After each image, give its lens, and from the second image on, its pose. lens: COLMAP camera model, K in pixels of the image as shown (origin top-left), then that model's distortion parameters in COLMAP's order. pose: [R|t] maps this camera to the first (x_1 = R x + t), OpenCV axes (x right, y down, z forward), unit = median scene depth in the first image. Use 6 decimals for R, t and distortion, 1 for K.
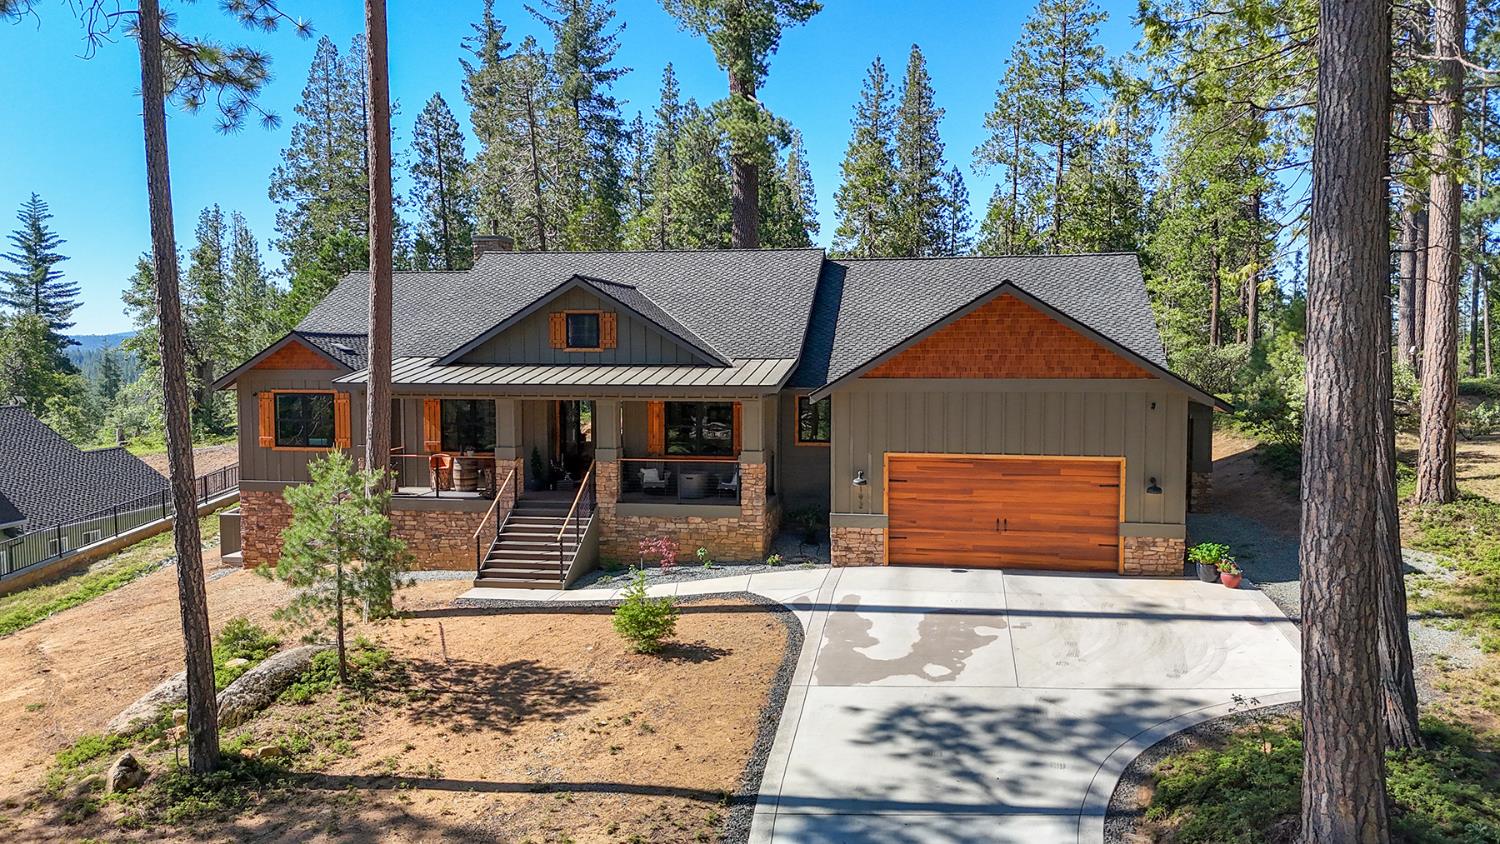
lens RADIAL K [[1101.2, 0, 750.0], [0, 1101.2, 422.0], [0, 0, 1]] dist [0.094803, -0.107968]
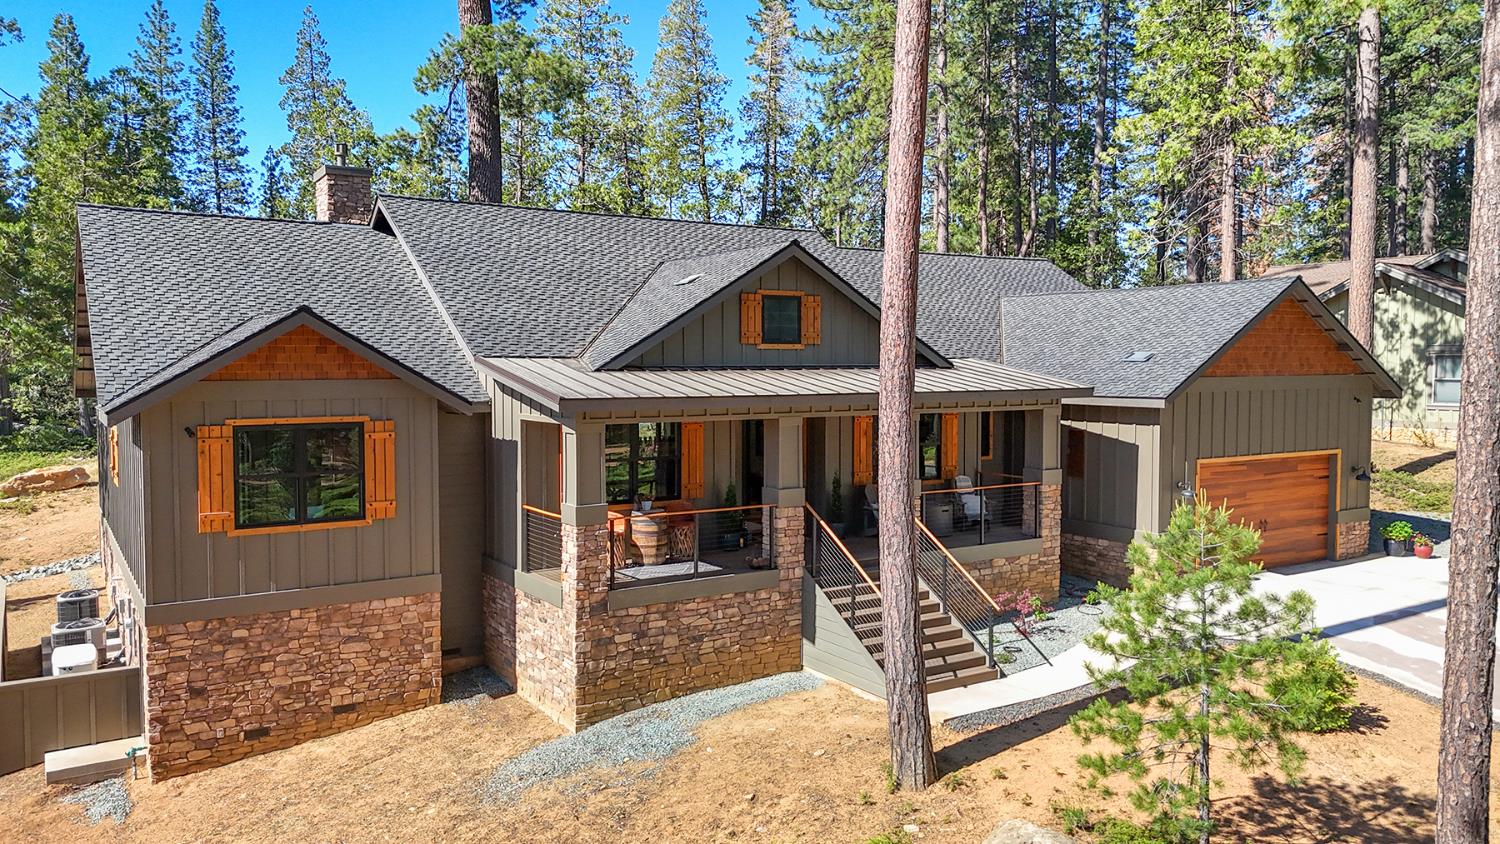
lens RADIAL K [[1105.3, 0, 750.0], [0, 1105.3, 422.0], [0, 0, 1]] dist [0.064618, -0.047738]
pose [[0.732104, -0.038849, 0.680084, -0.781319], [0.045773, 0.998922, 0.007788, -0.027520], [-0.679653, 0.025428, 0.733092, 0.587532]]
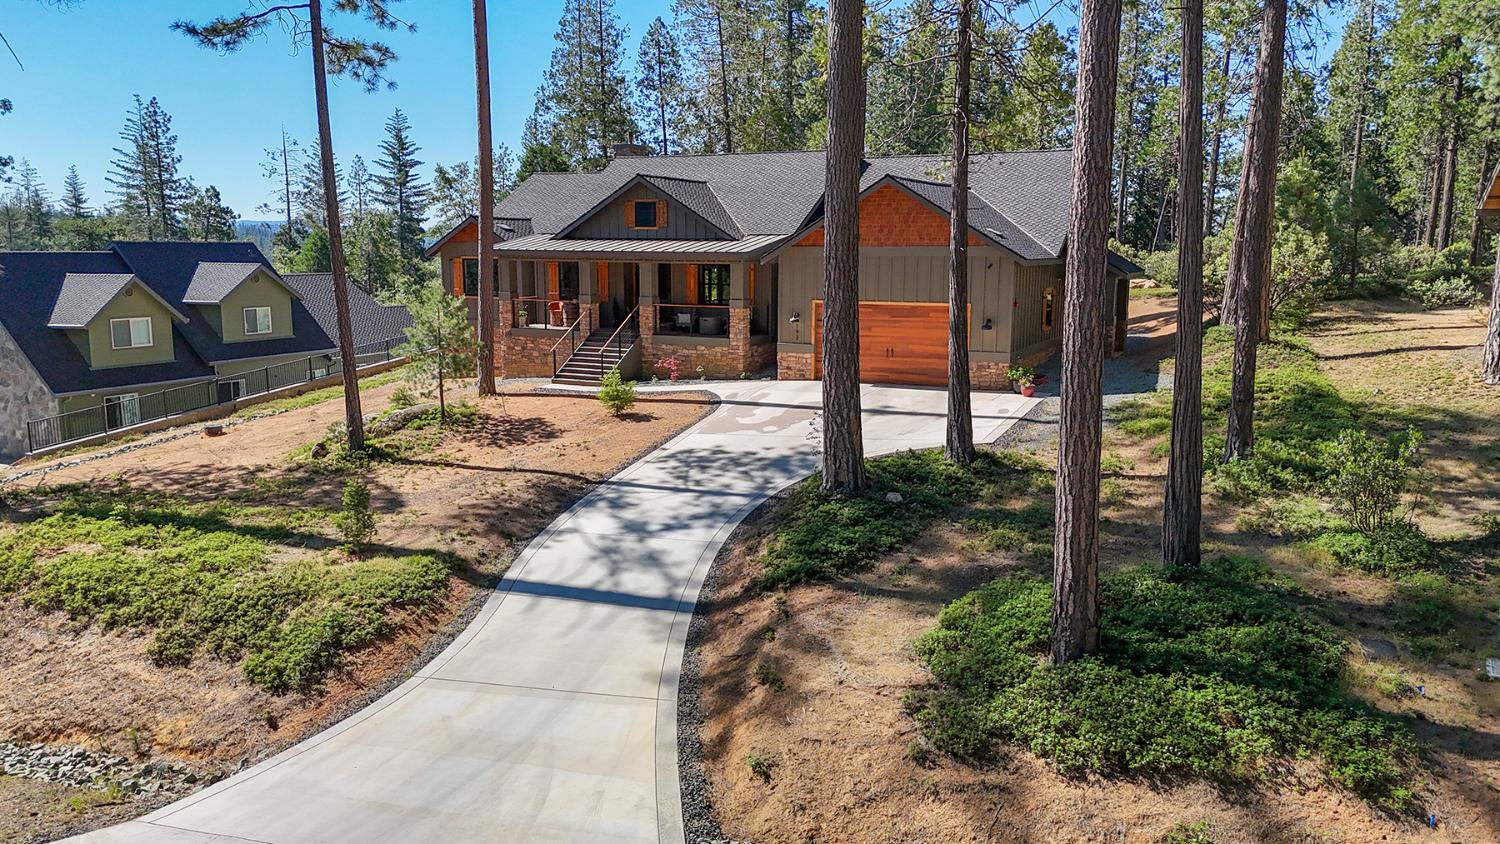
lens RADIAL K [[1101.2, 0, 750.0], [0, 1101.2, 422.0], [0, 0, 1]] dist [0.094803, -0.107968]
pose [[0.959978, 0.047439, -0.276030, 0.451246], [-0.021779, 0.995211, 0.095296, 0.051603], [0.279229, -0.085470, 0.956413, -0.397732]]
